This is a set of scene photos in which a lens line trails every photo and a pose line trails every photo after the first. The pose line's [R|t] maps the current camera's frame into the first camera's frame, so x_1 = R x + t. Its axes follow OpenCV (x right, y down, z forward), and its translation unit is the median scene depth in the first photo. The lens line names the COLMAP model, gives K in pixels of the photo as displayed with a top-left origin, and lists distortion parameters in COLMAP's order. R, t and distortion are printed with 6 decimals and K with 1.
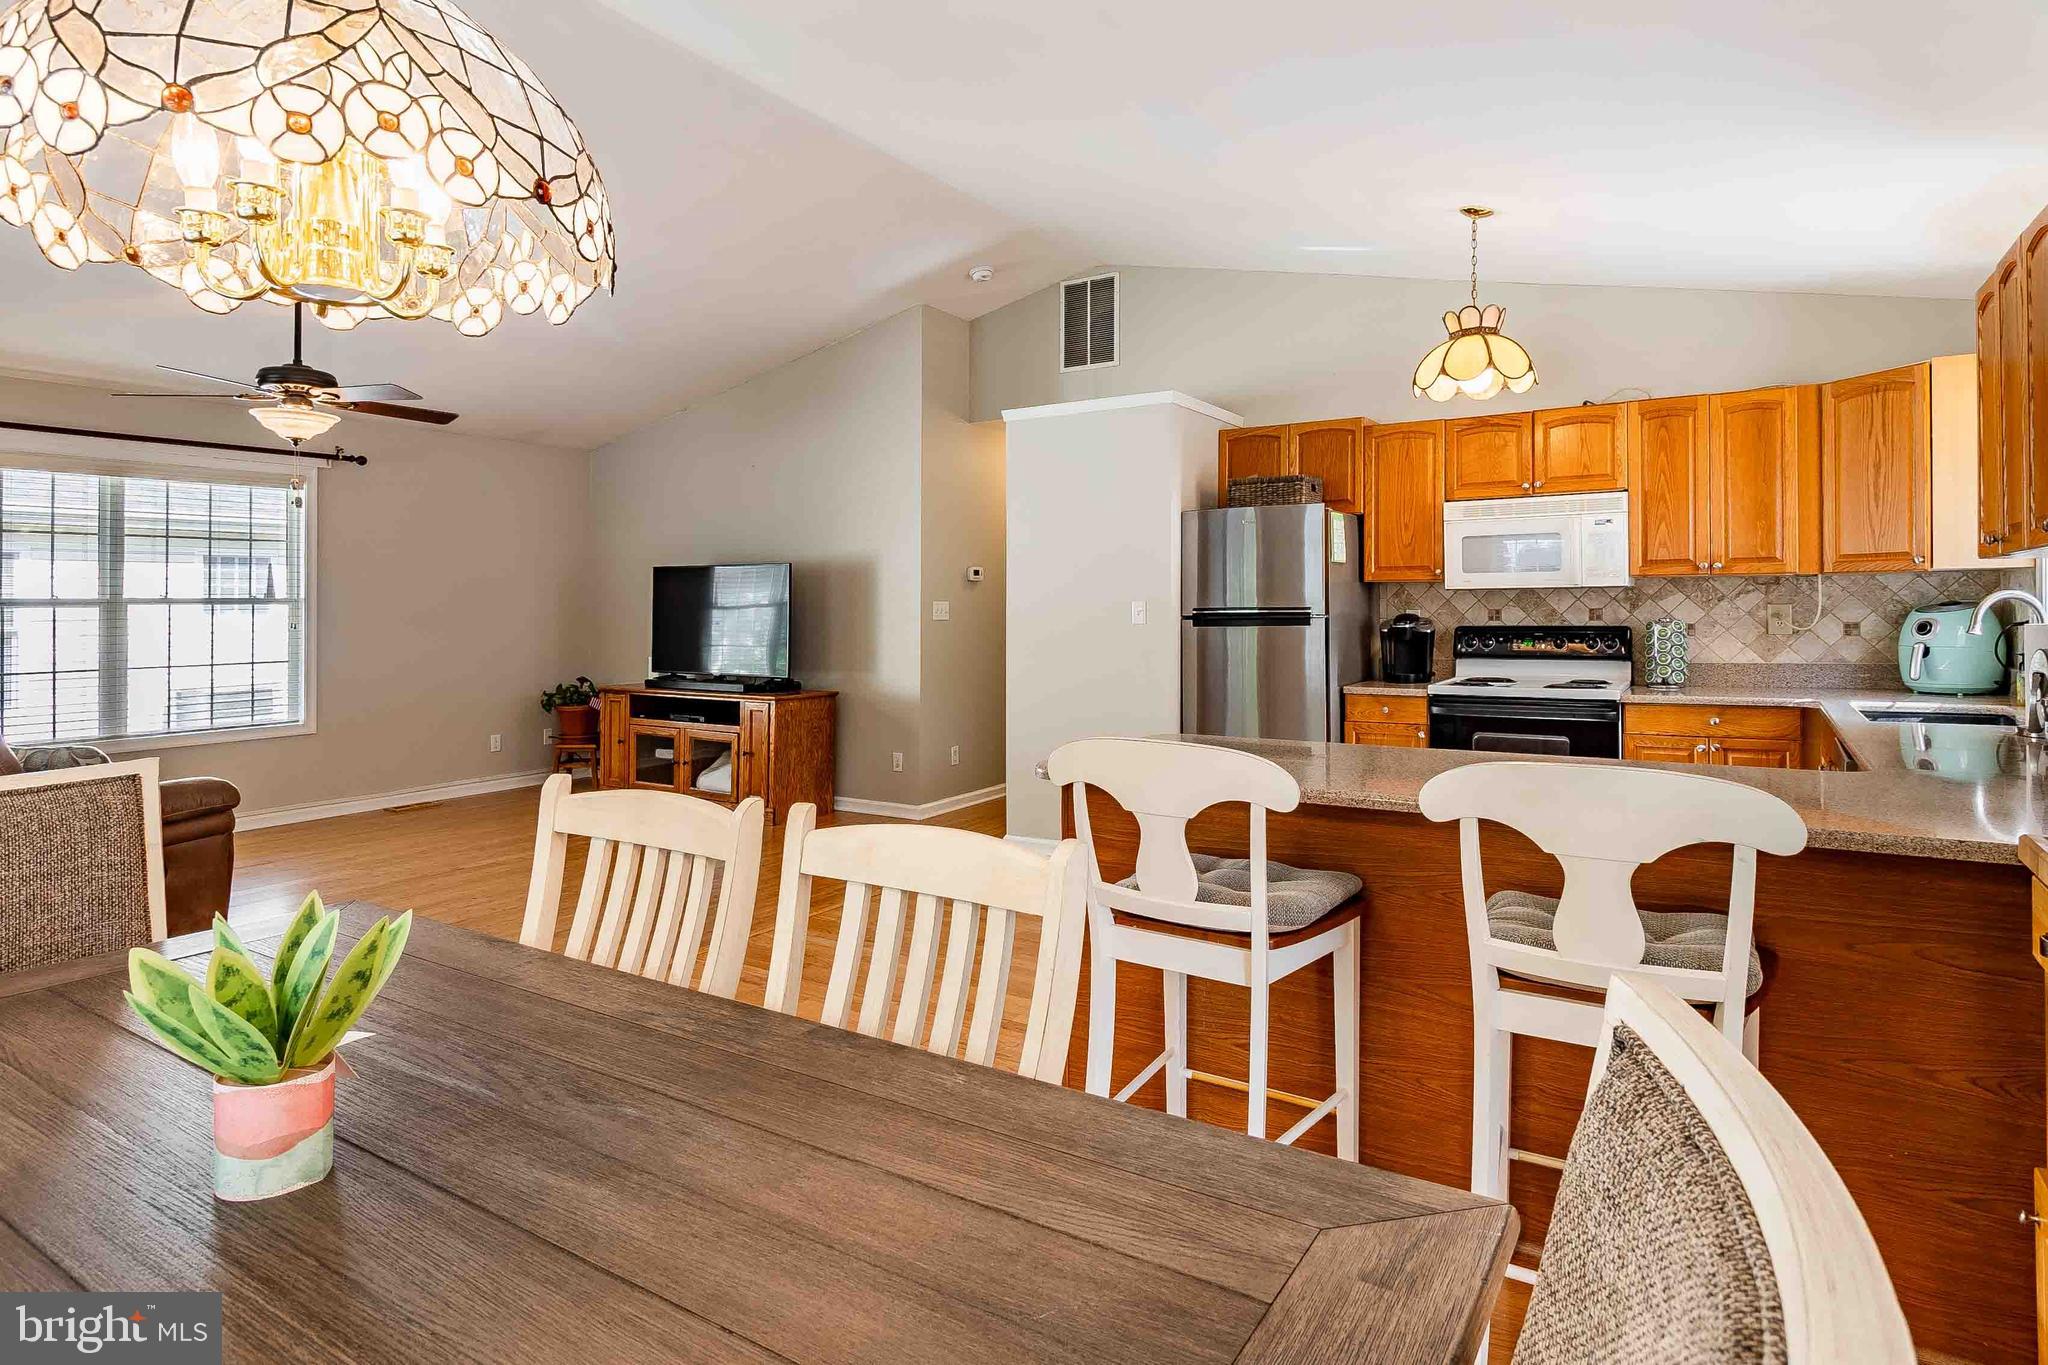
lens RADIAL K [[1104.6, 0, 1027.6], [0, 1104.6, 614.8], [0, 0, 1]] dist [-0.003082, 0.002484]
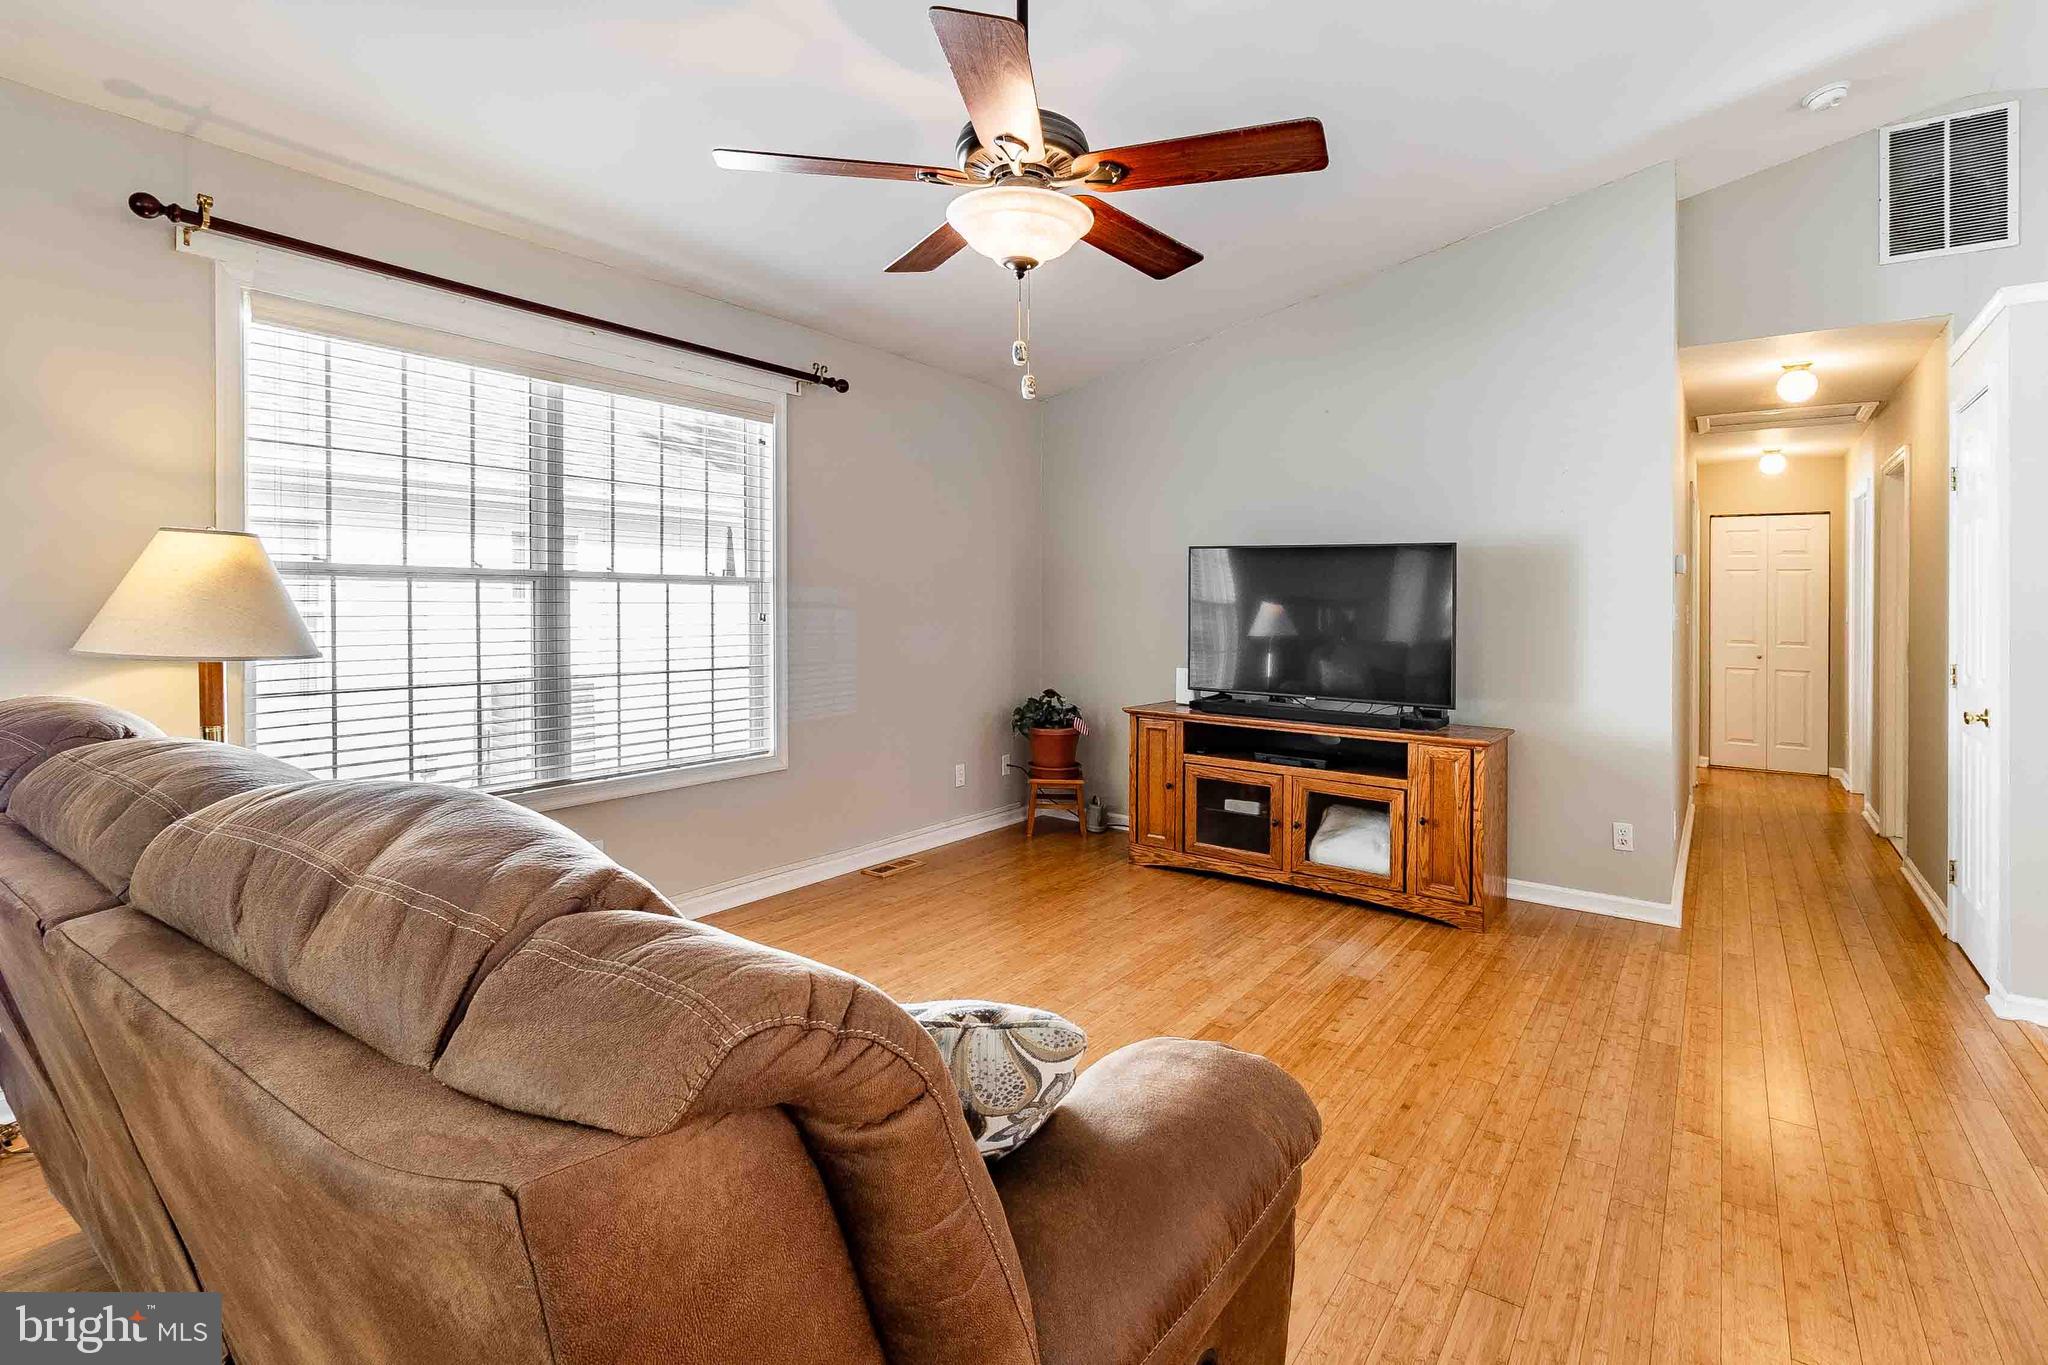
lens RADIAL K [[967.3, 0, 1067.0], [0, 967.3, 594.3], [0, 0, 1]] dist [0.002373, 0.002453]
pose [[0.998636, 0.020331, -0.048102, -0.544943], [-0.021056, 0.999672, -0.014606, 0.000868], [0.047789, 0.015599, 0.998736, 0.493373]]
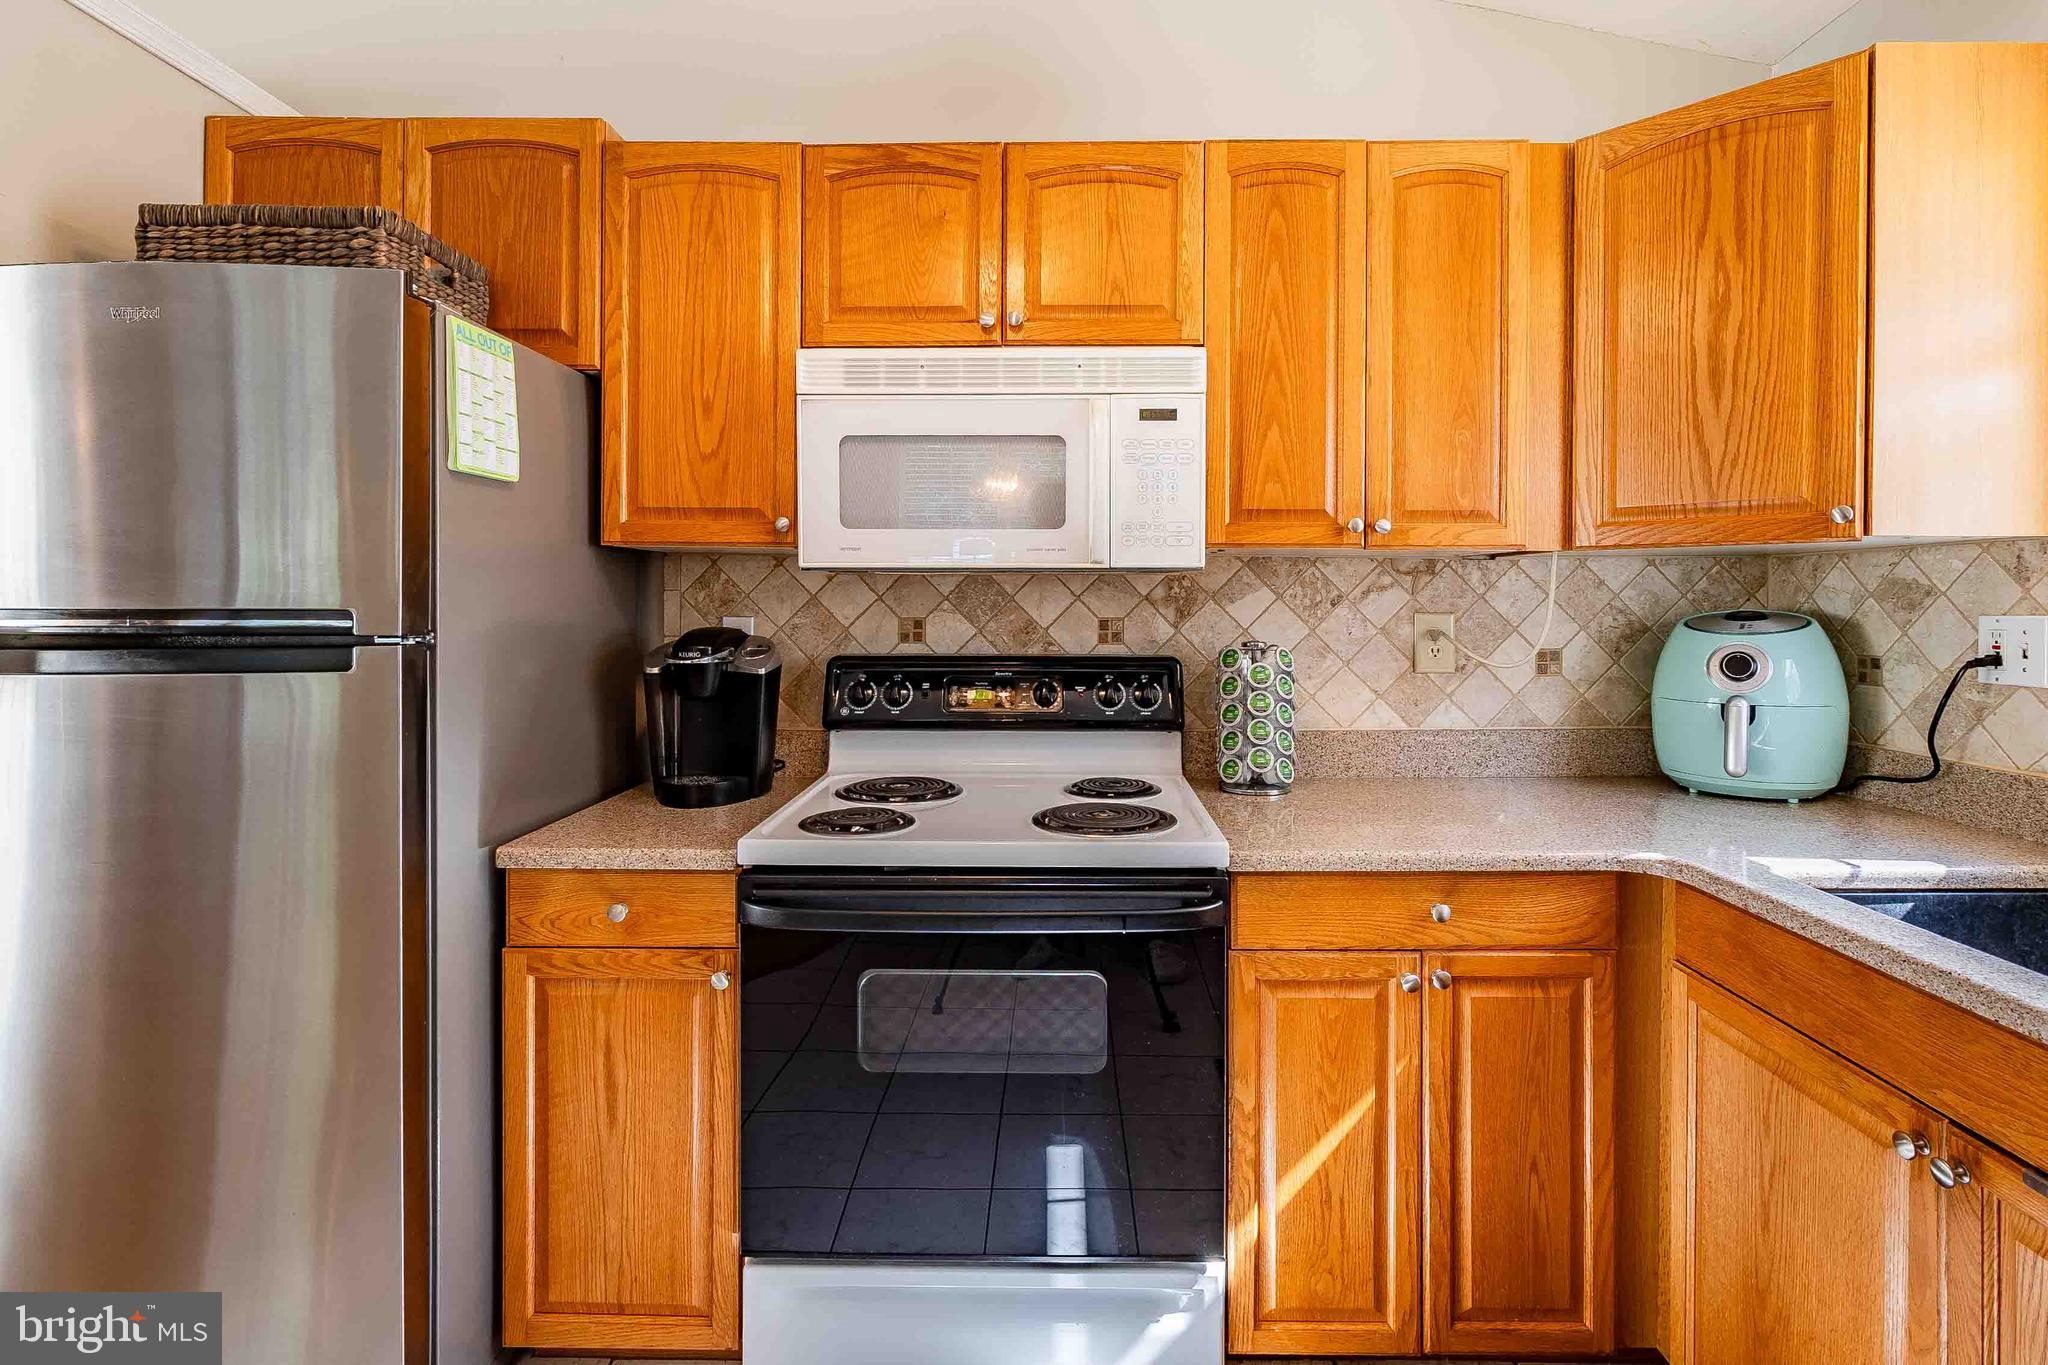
lens RADIAL K [[967.3, 0, 1041.3], [0, 967.3, 599.7], [0, 0, 1]] dist [0.002373, 0.002453]
pose [[0.852782, 0.013153, 0.522101, 0.265382], [-0.007520, 0.999888, -0.012907, -0.007677], [-0.522212, 0.007081, 0.852786, 0.644066]]
